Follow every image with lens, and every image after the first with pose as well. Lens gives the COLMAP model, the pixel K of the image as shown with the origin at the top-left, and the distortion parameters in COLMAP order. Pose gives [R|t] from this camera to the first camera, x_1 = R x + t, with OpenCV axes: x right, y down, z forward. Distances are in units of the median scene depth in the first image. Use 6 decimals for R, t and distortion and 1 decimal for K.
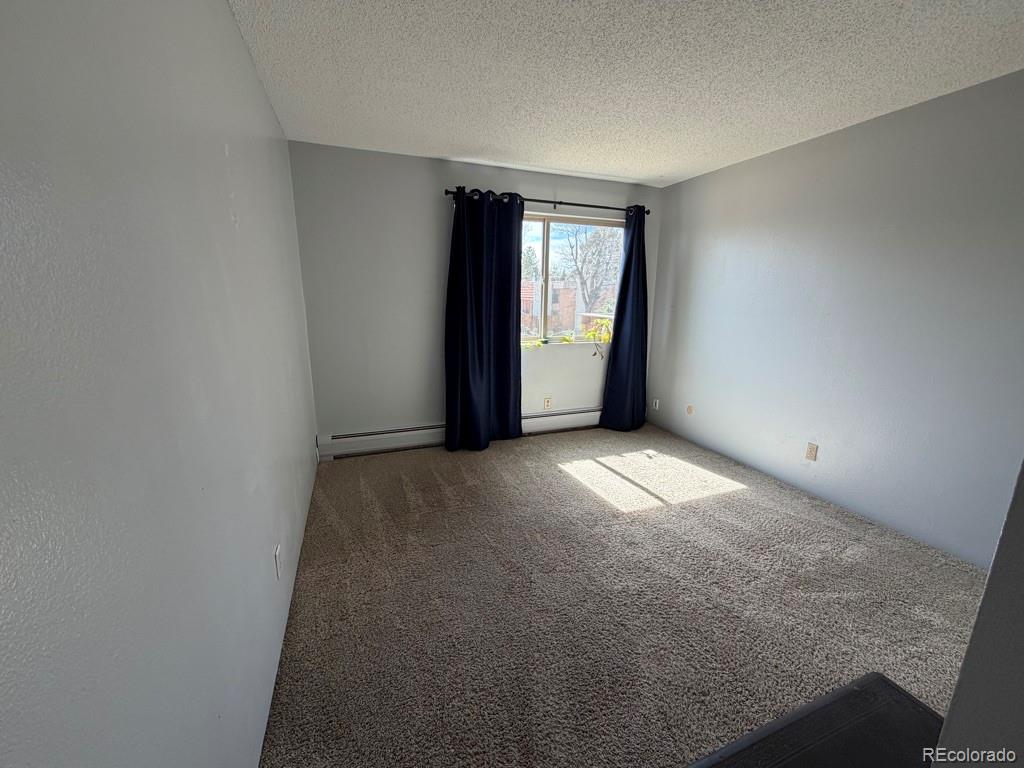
lens RADIAL K [[406.4, 0, 509.6], [0, 406.4, 385.5], [0, 0, 1]] dist [-0.000411, 0.000026]
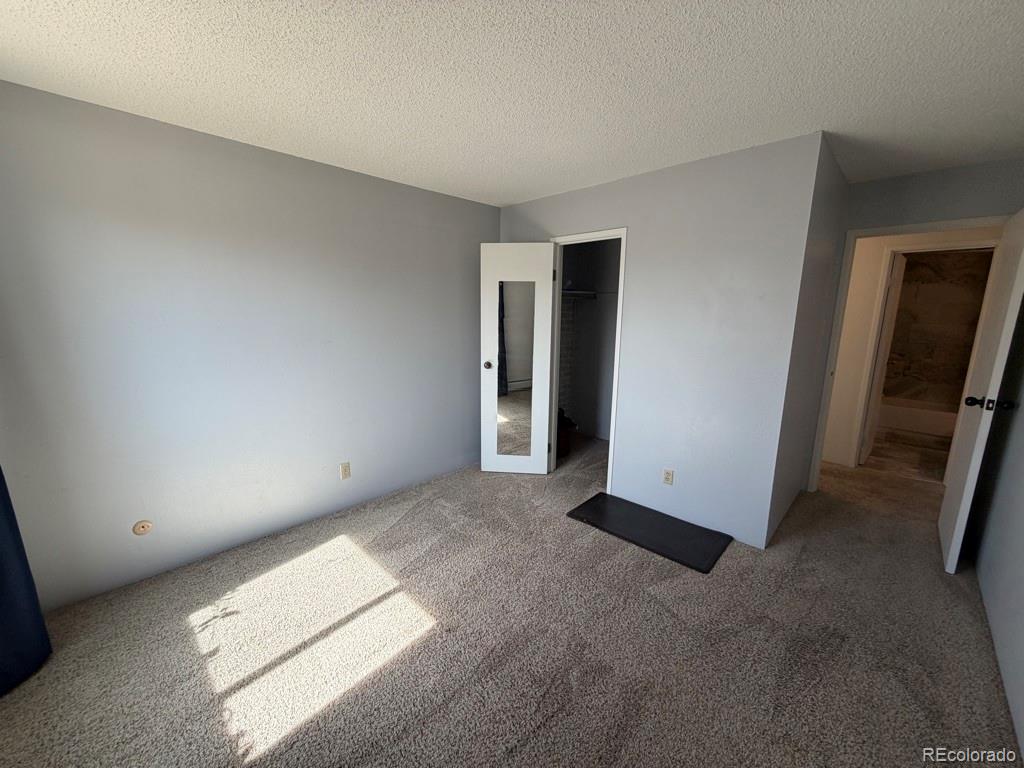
lens RADIAL K [[406.4, 0, 509.7], [0, 406.4, 385.1], [0, 0, 1]] dist [-0.000411, 0.000026]
pose [[-0.425361, -0.181957, 0.886544, -0.304764], [0.183842, 0.941785, 0.281502, -0.243038], [-0.886155, 0.282724, -0.367147, 0.879399]]
